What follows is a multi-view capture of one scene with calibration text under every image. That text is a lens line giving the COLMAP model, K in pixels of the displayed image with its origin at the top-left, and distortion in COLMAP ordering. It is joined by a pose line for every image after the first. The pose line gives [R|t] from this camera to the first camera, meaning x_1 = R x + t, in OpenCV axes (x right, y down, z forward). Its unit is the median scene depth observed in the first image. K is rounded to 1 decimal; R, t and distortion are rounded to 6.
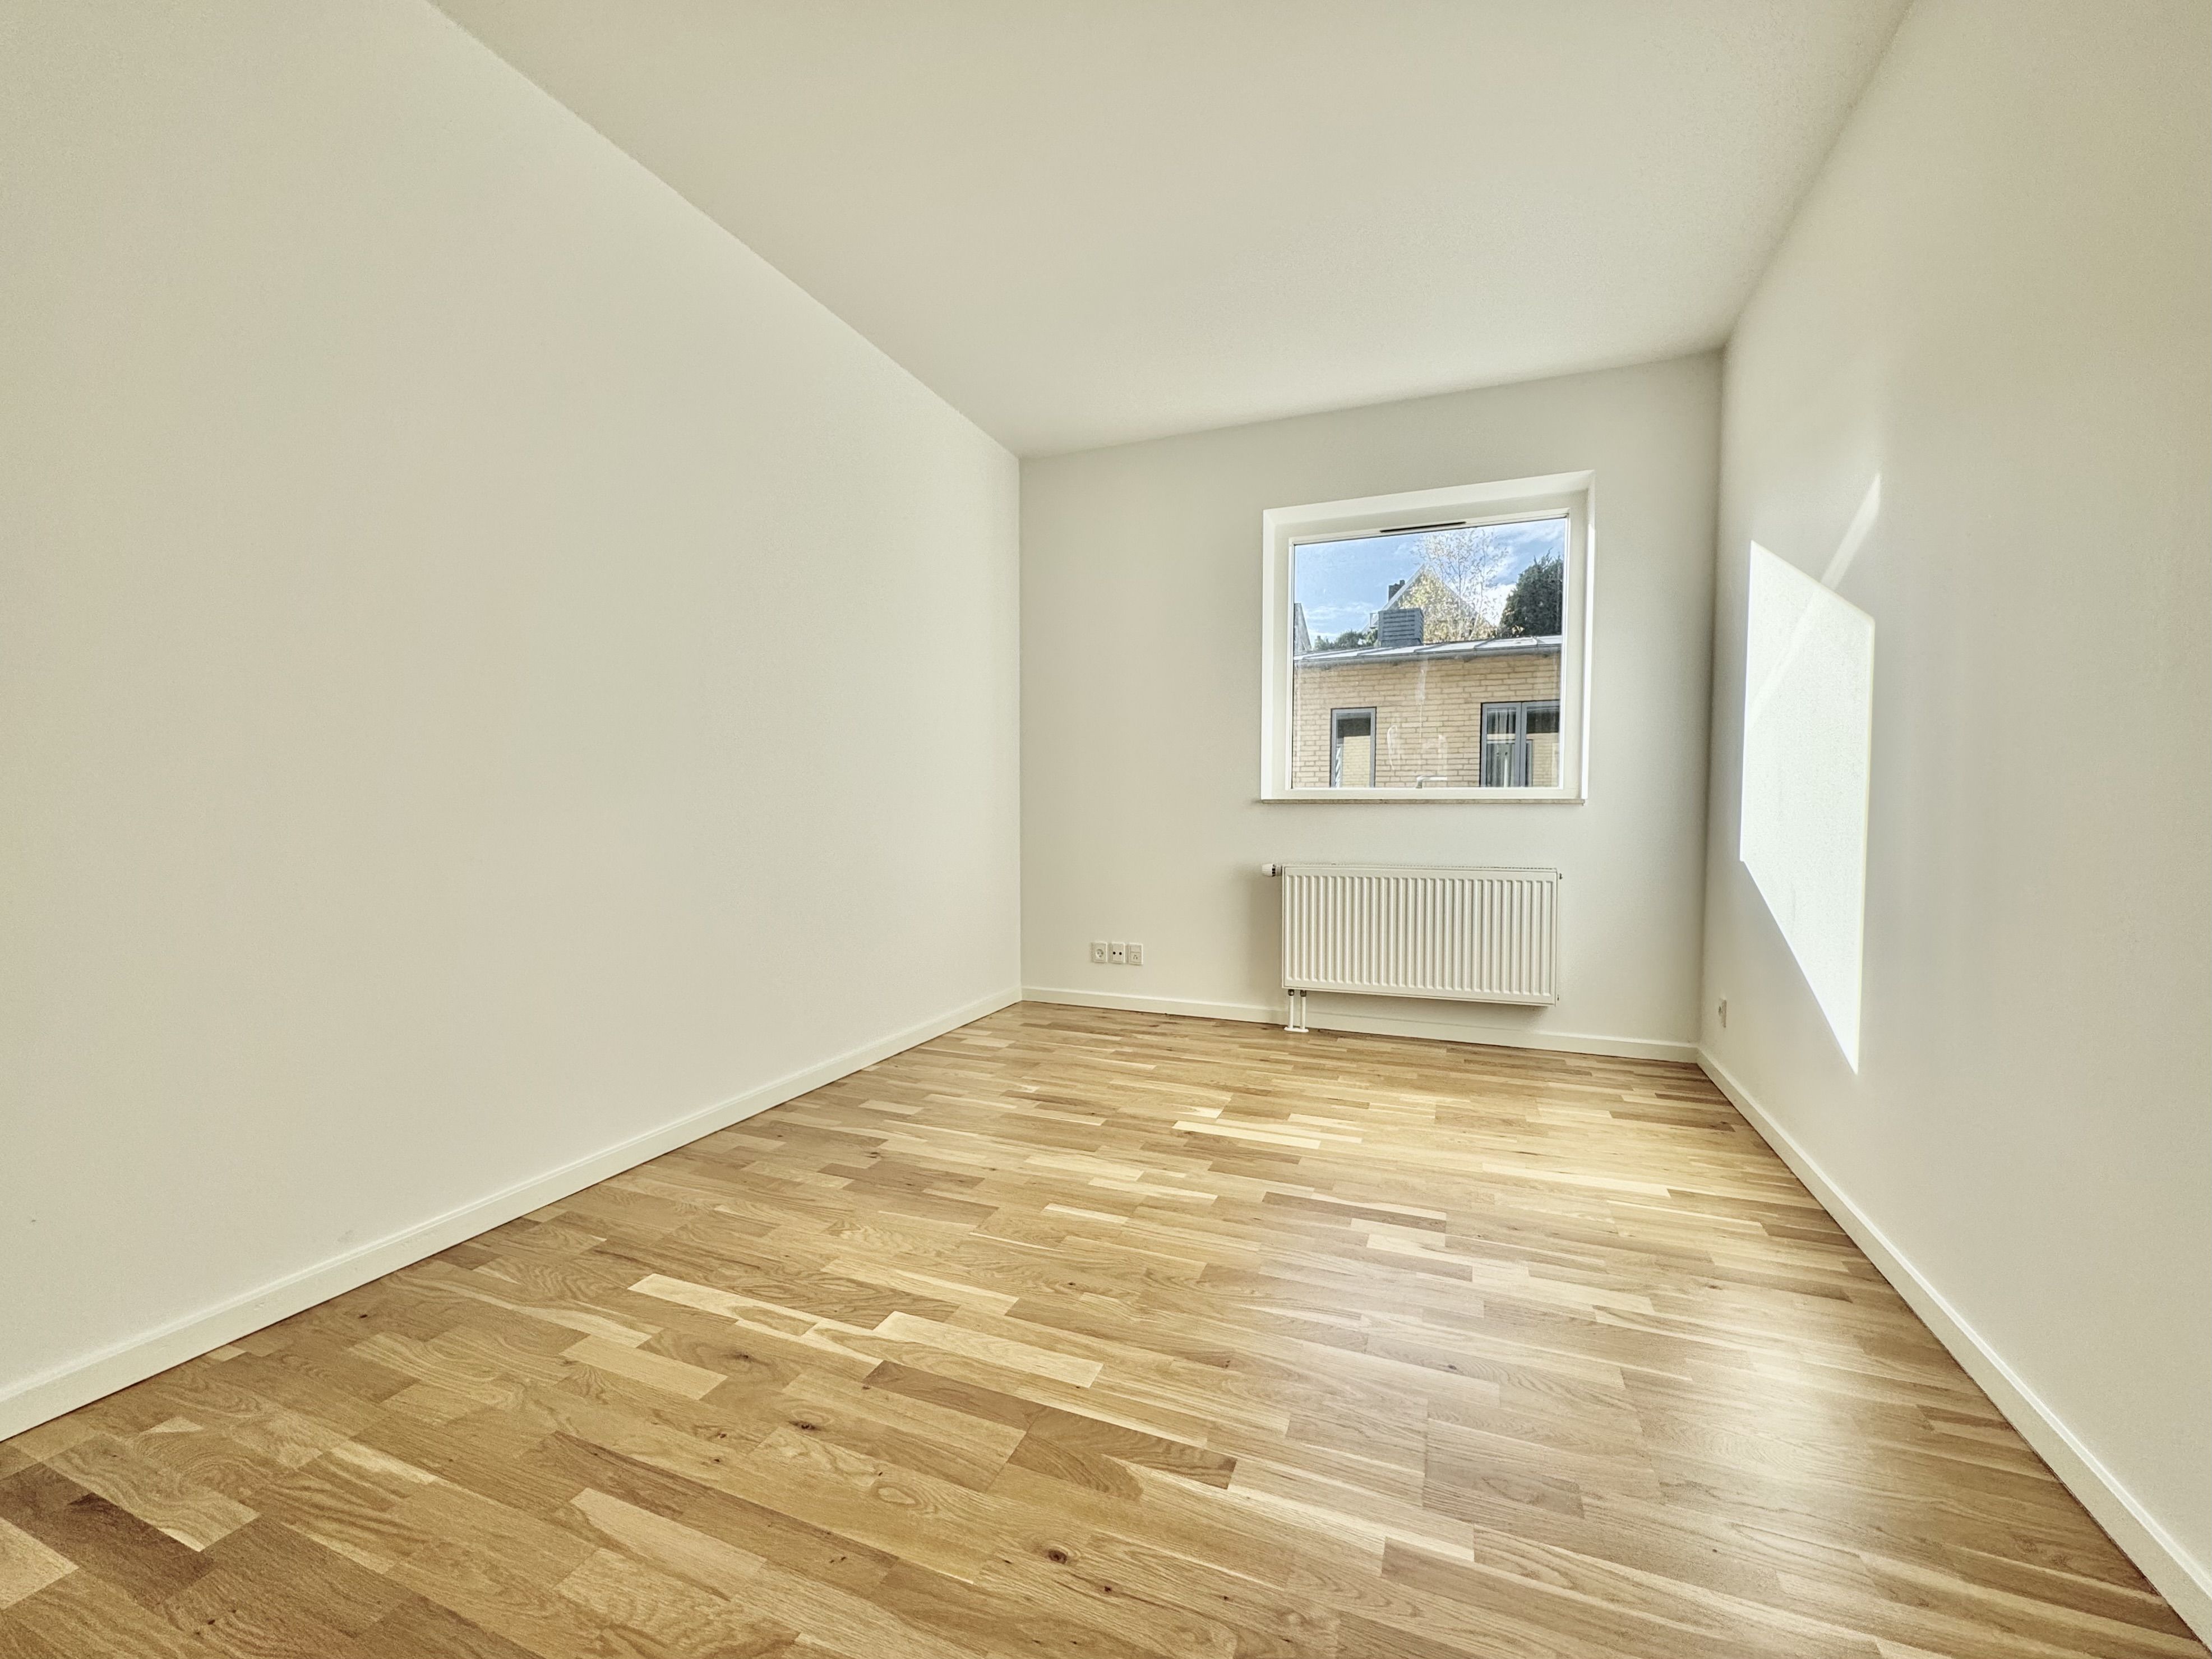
lens RADIAL K [[842.5, 0, 1106.0], [0, 842.5, 829.5], [0, 0, 1]] dist [-0.000136, 0.000297]
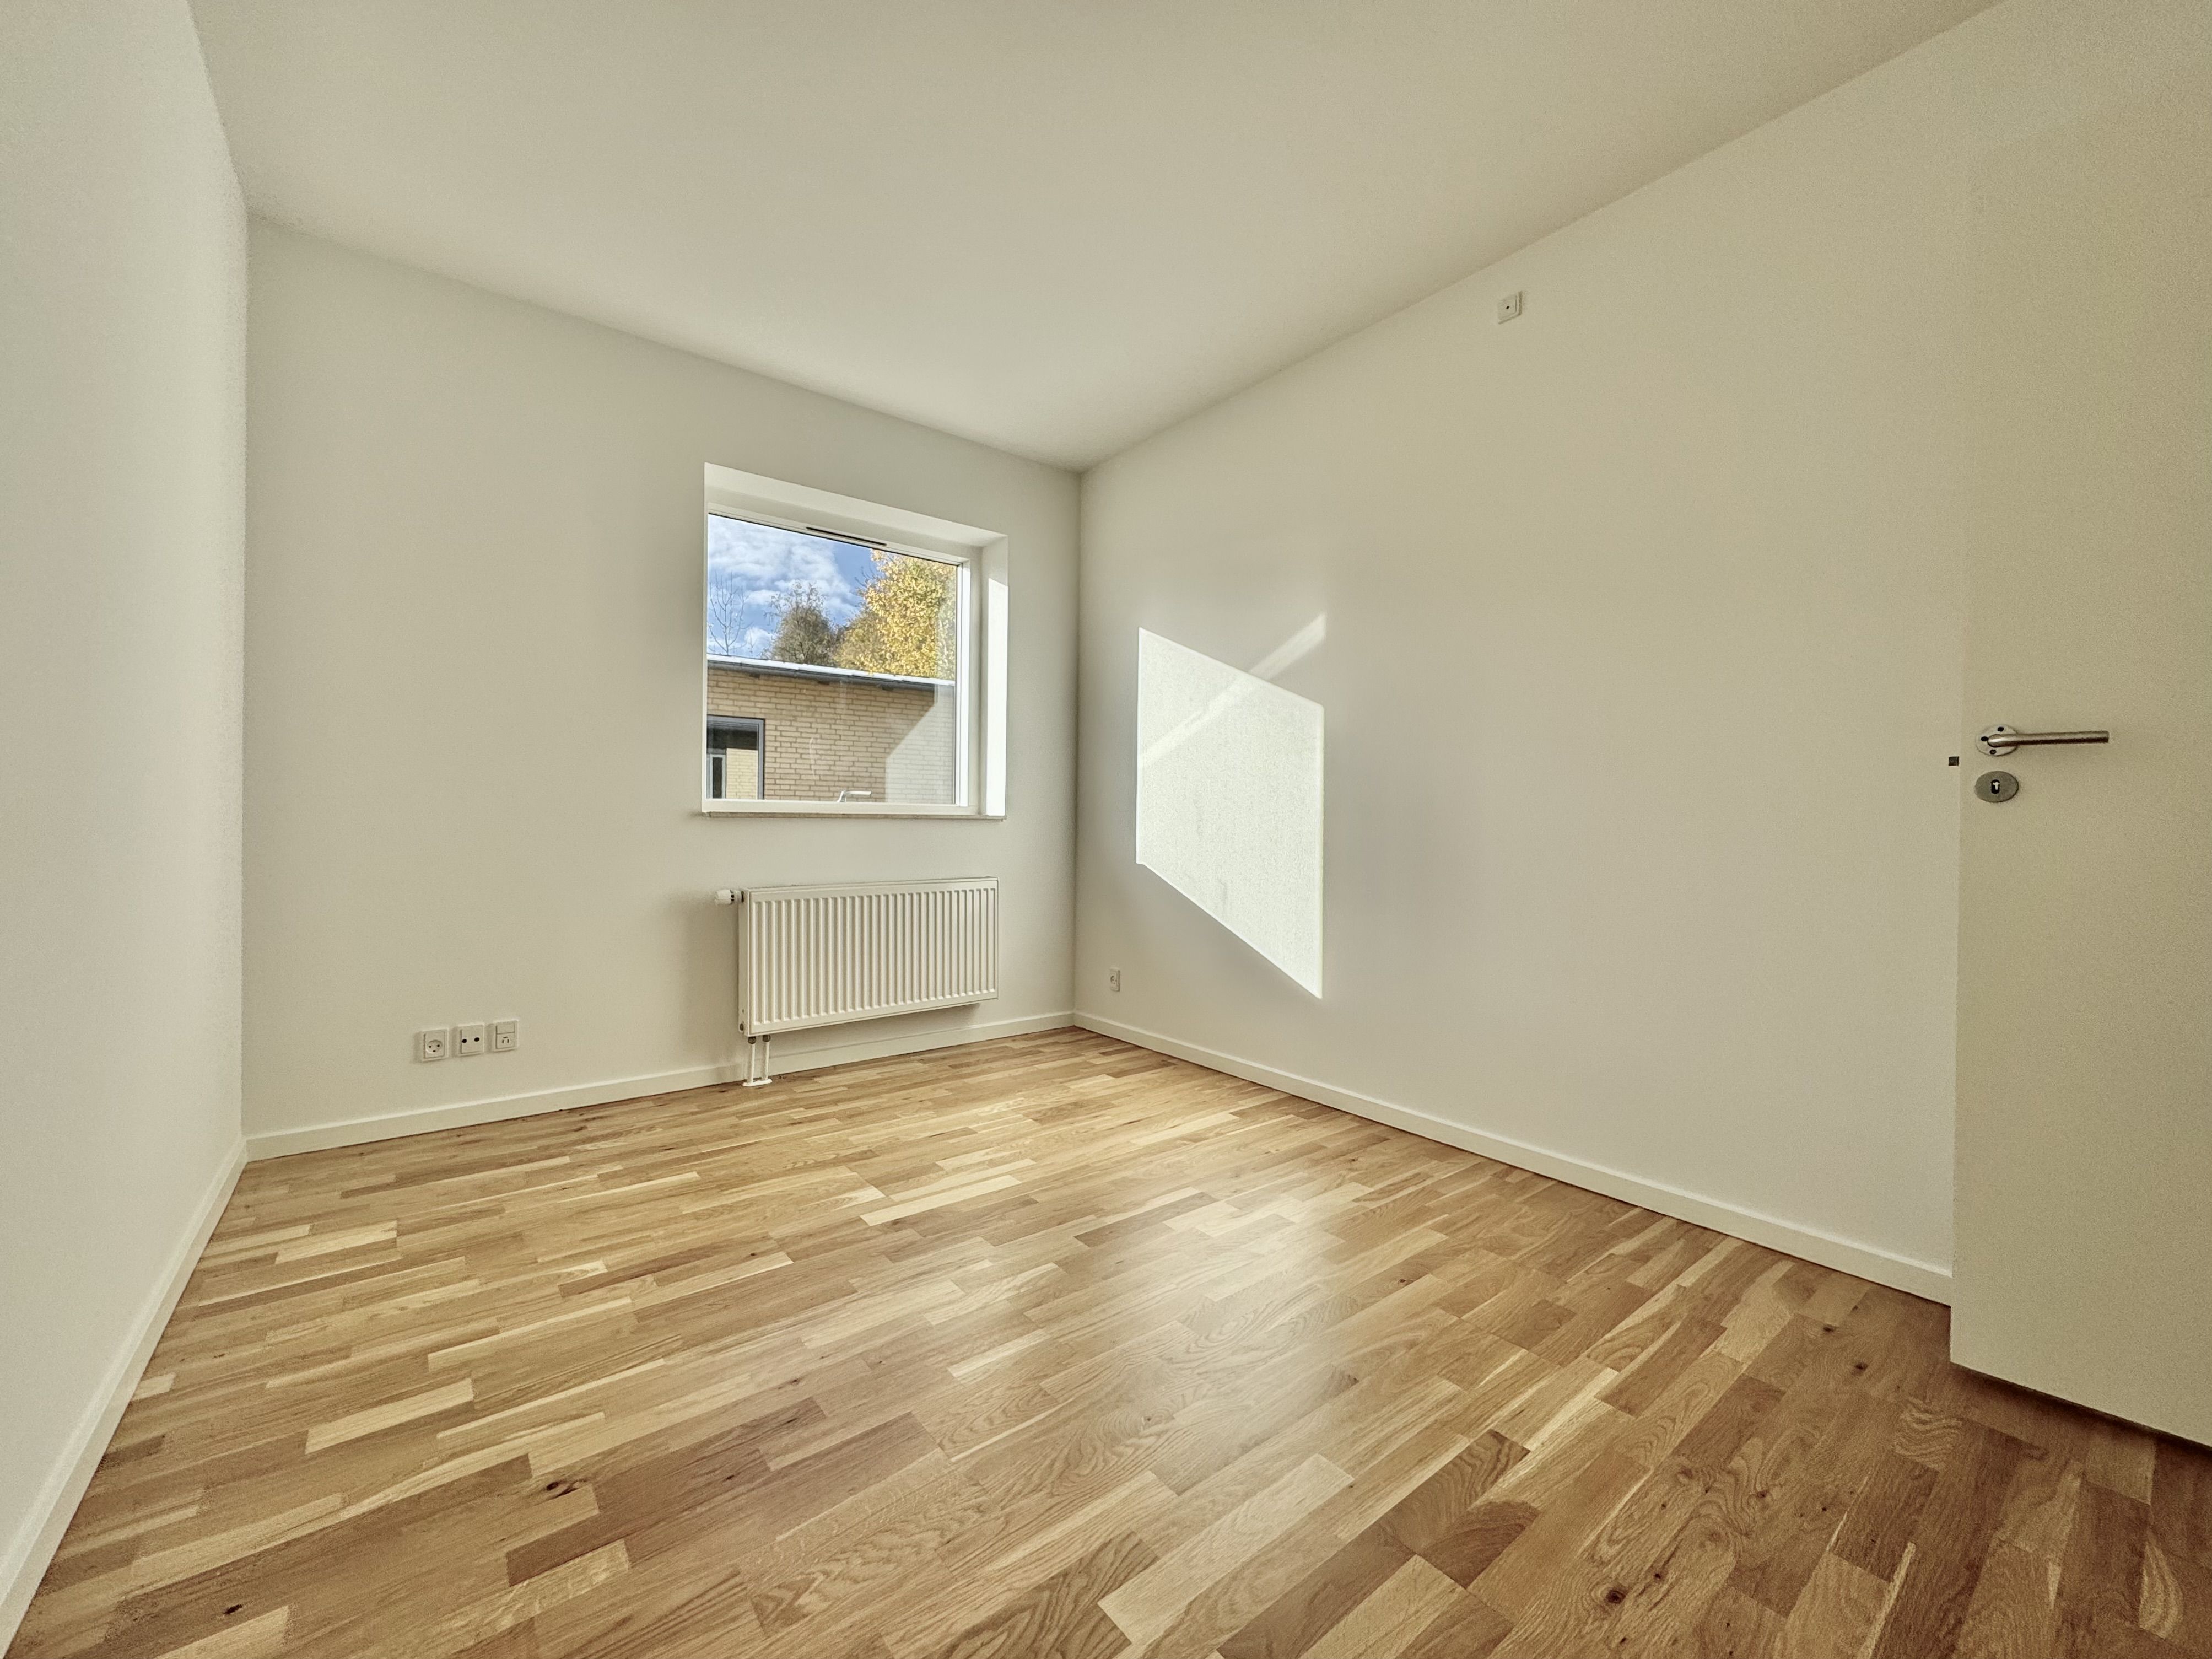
lens RADIAL K [[842.4, 0, 1106.0], [0, 842.4, 829.5], [0, 0, 1]] dist [-0.000136, 0.000297]
pose [[0.539409, -0.003441, 0.842037, -0.385478], [0.015541, 0.999862, -0.005869, -0.010155], [-0.841901, 0.016252, 0.539388, 0.308752]]
